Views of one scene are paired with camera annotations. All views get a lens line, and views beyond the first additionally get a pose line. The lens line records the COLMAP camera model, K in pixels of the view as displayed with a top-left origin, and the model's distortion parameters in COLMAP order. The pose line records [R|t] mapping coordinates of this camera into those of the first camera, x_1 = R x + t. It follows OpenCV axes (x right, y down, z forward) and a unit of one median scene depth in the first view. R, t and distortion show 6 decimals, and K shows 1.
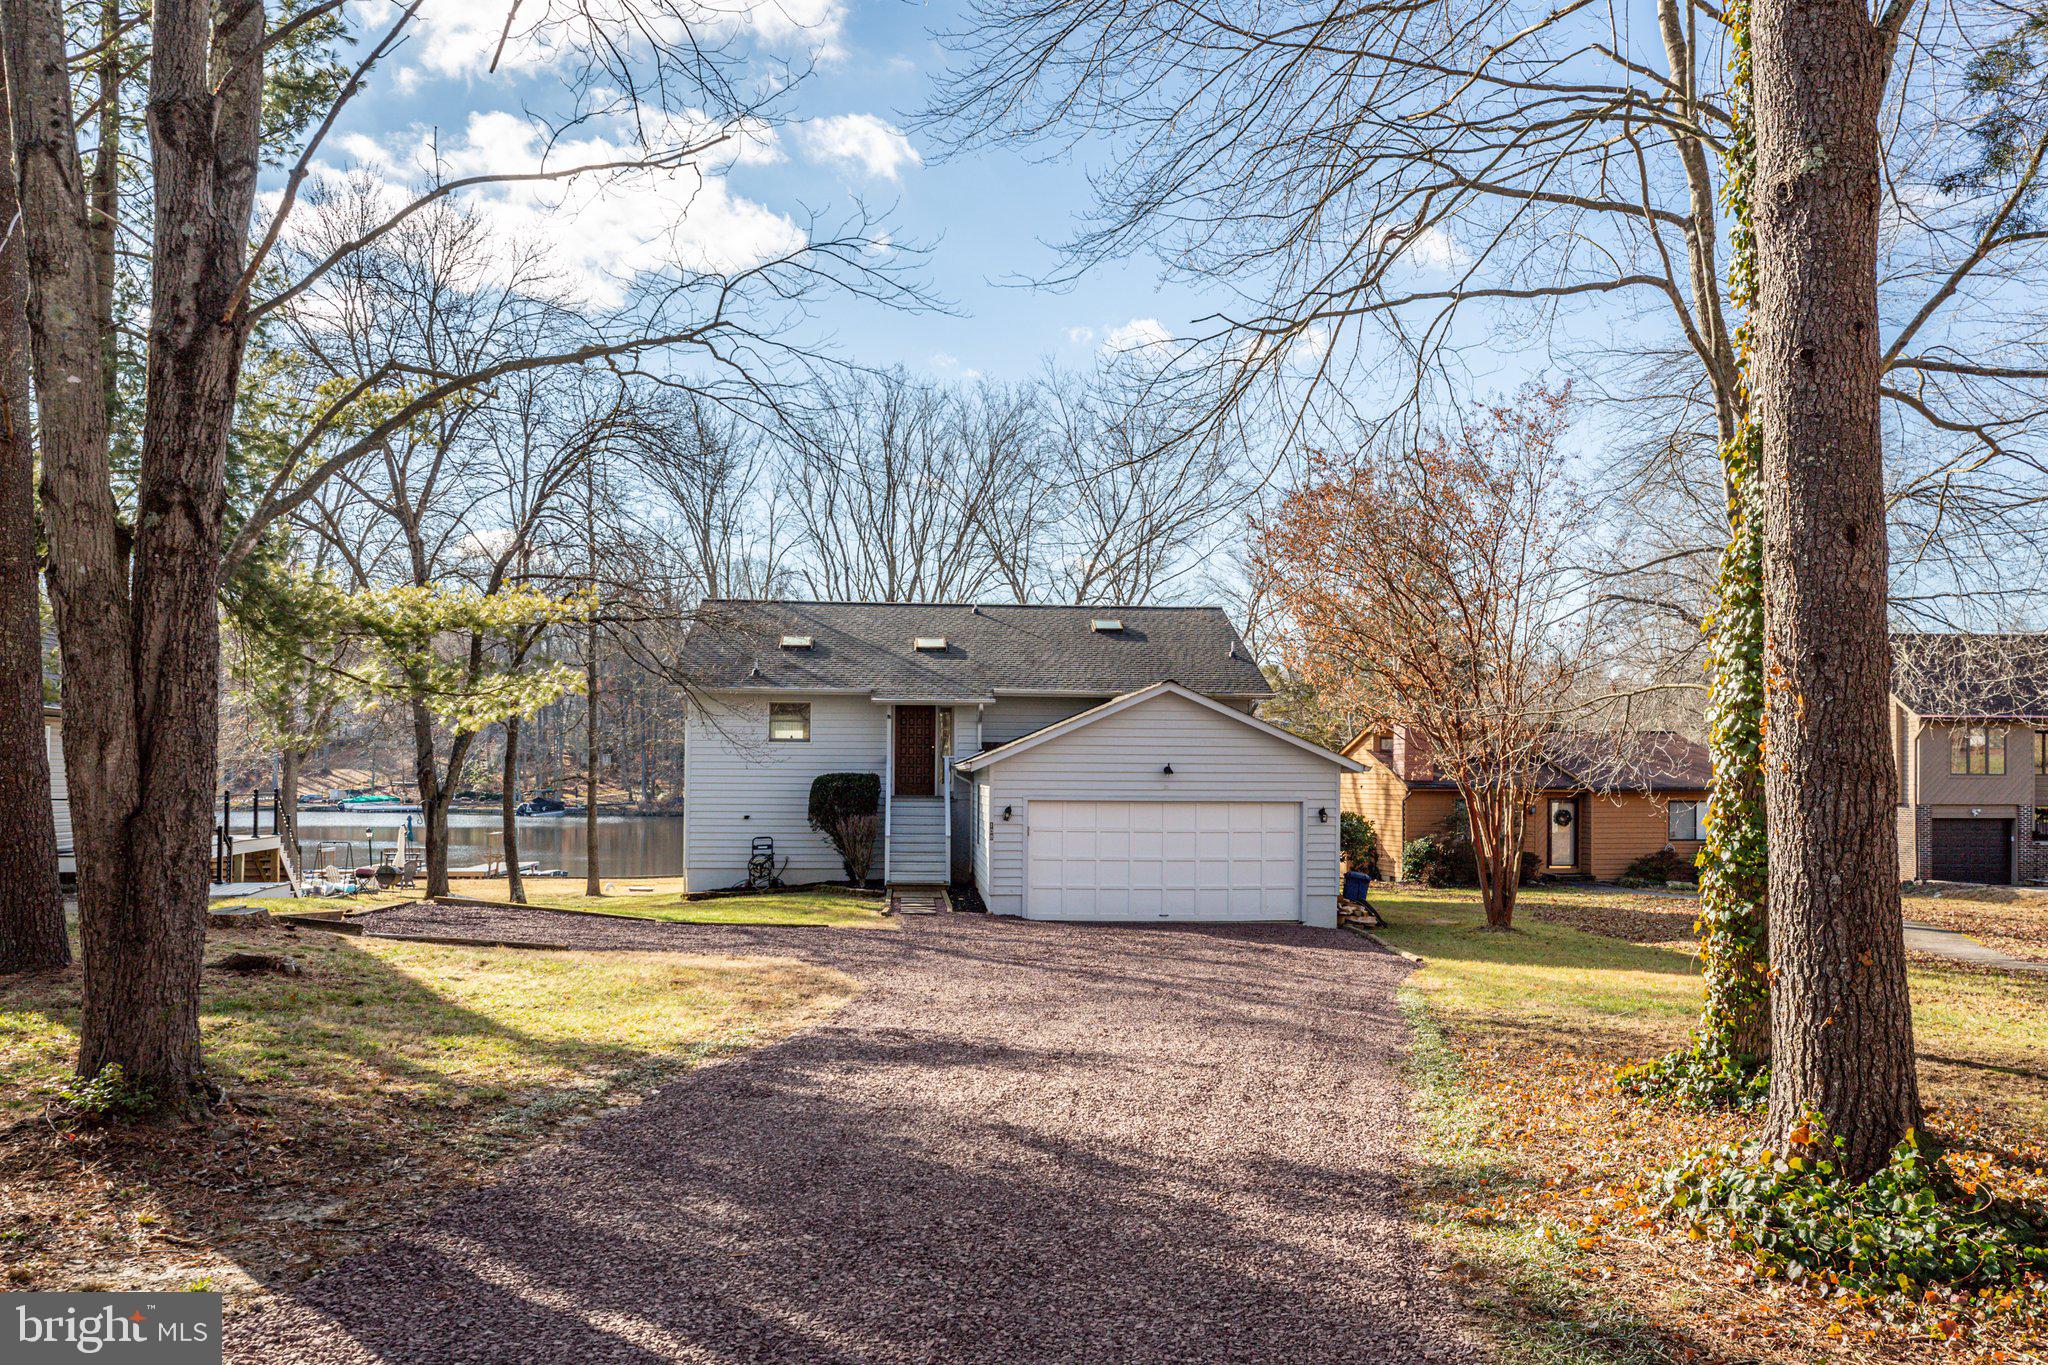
lens RADIAL K [[1671.1, 0, 1002.8], [0, 1671.1, 677.6], [0, 0, 1]] dist [-0.004349, -0.001628]
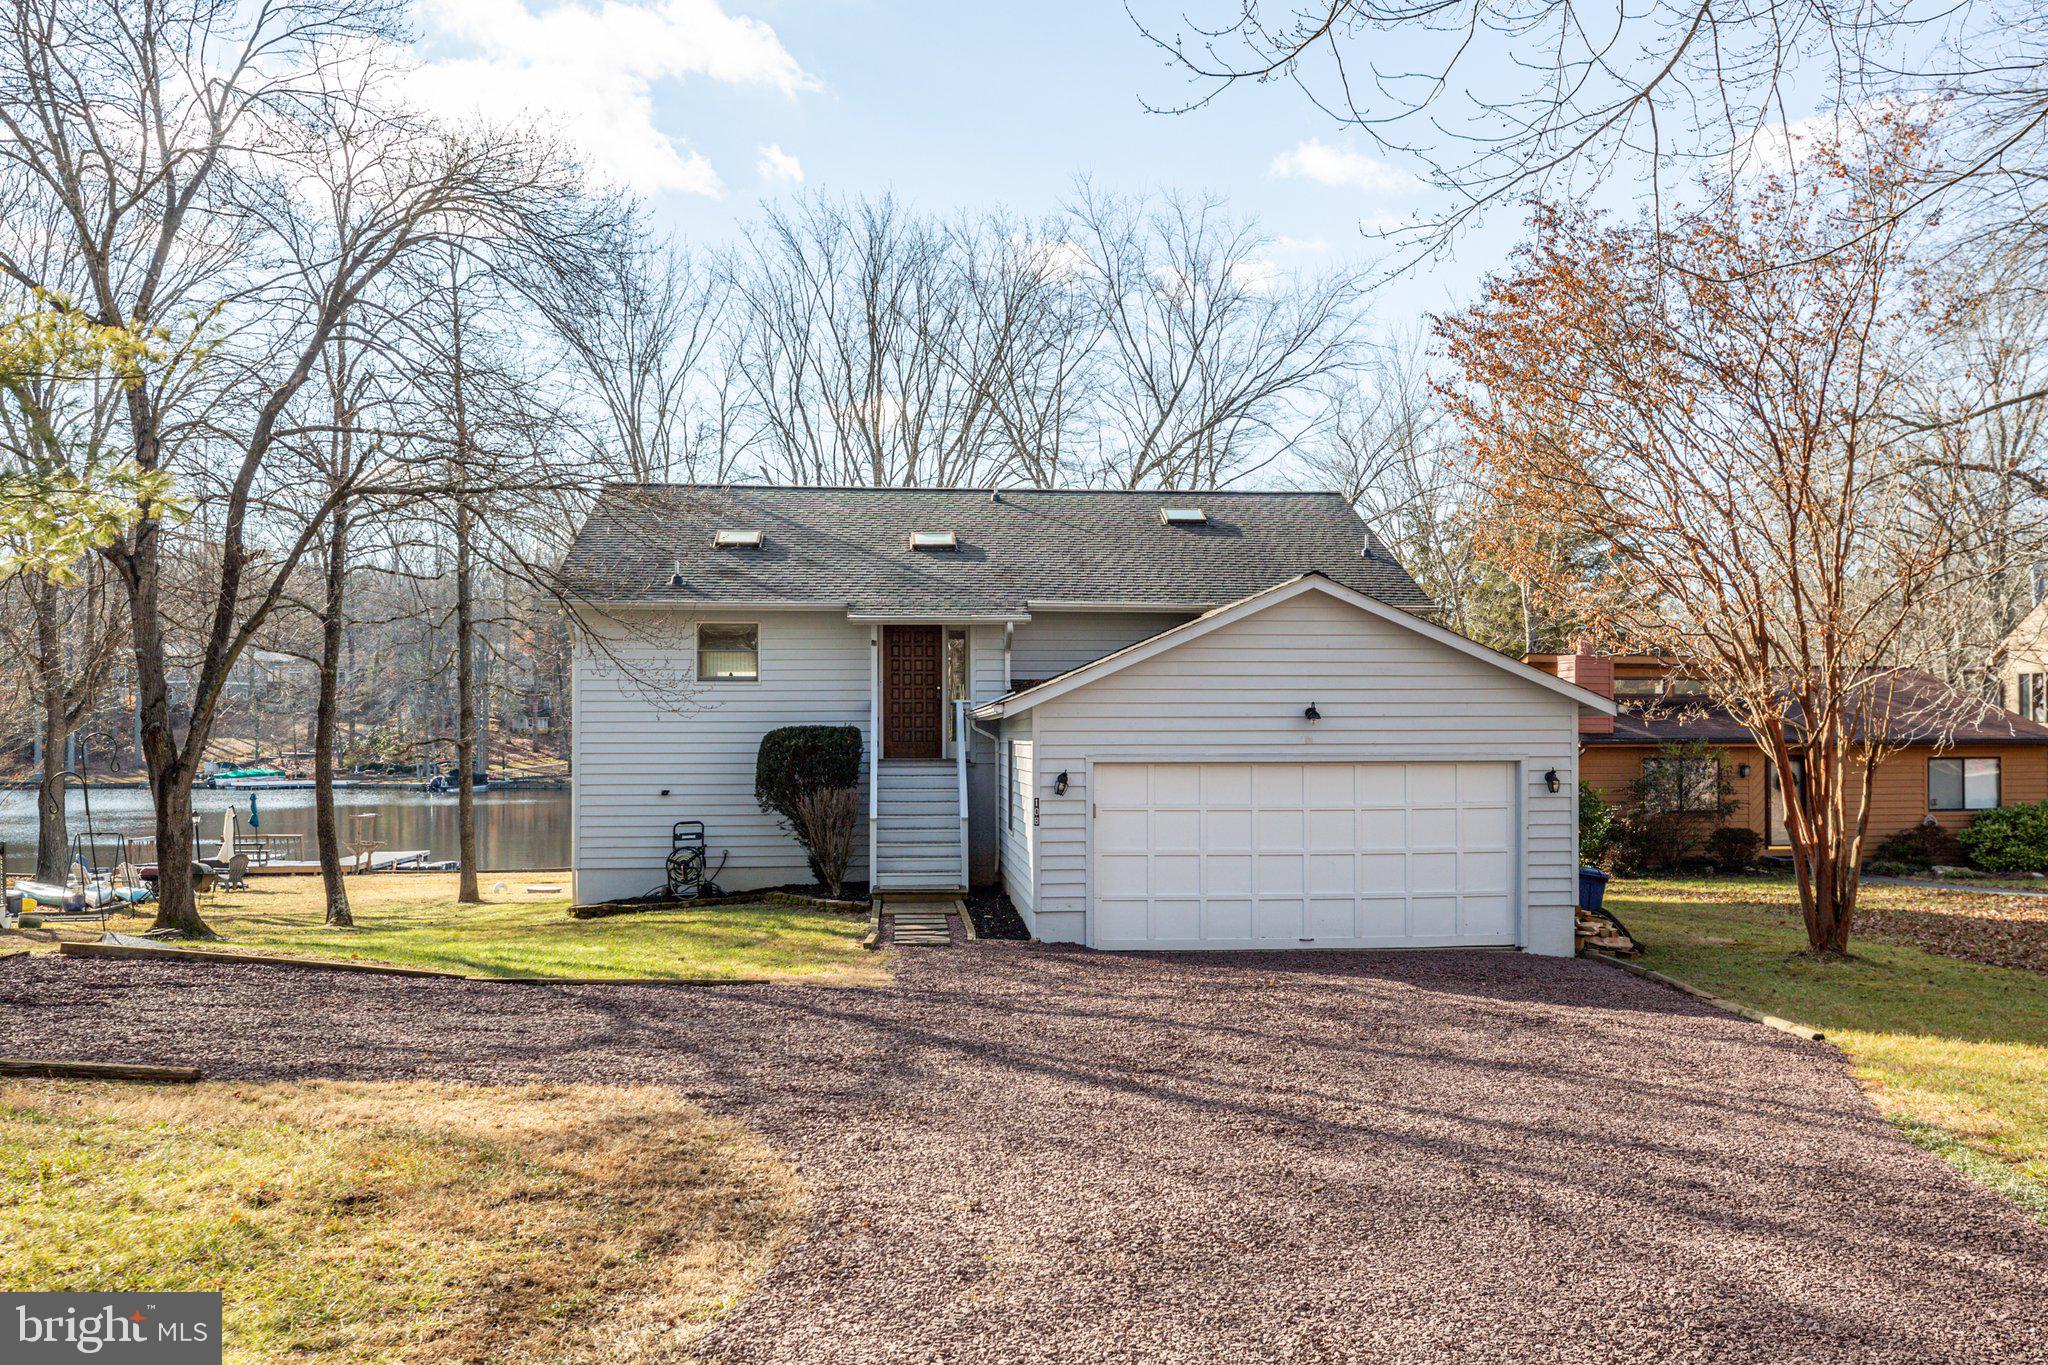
lens RADIAL K [[1833.2, 0, 1044.6], [0, 1833.2, 682.1], [0, 0, 1]] dist [0.009703, 0.002328]
pose [[0.999724, -0.008922, 0.021716, -0.015054], [0.008343, 0.999612, 0.026587, 0.020067], [-0.021945, -0.026398, 0.999411, 0.252515]]
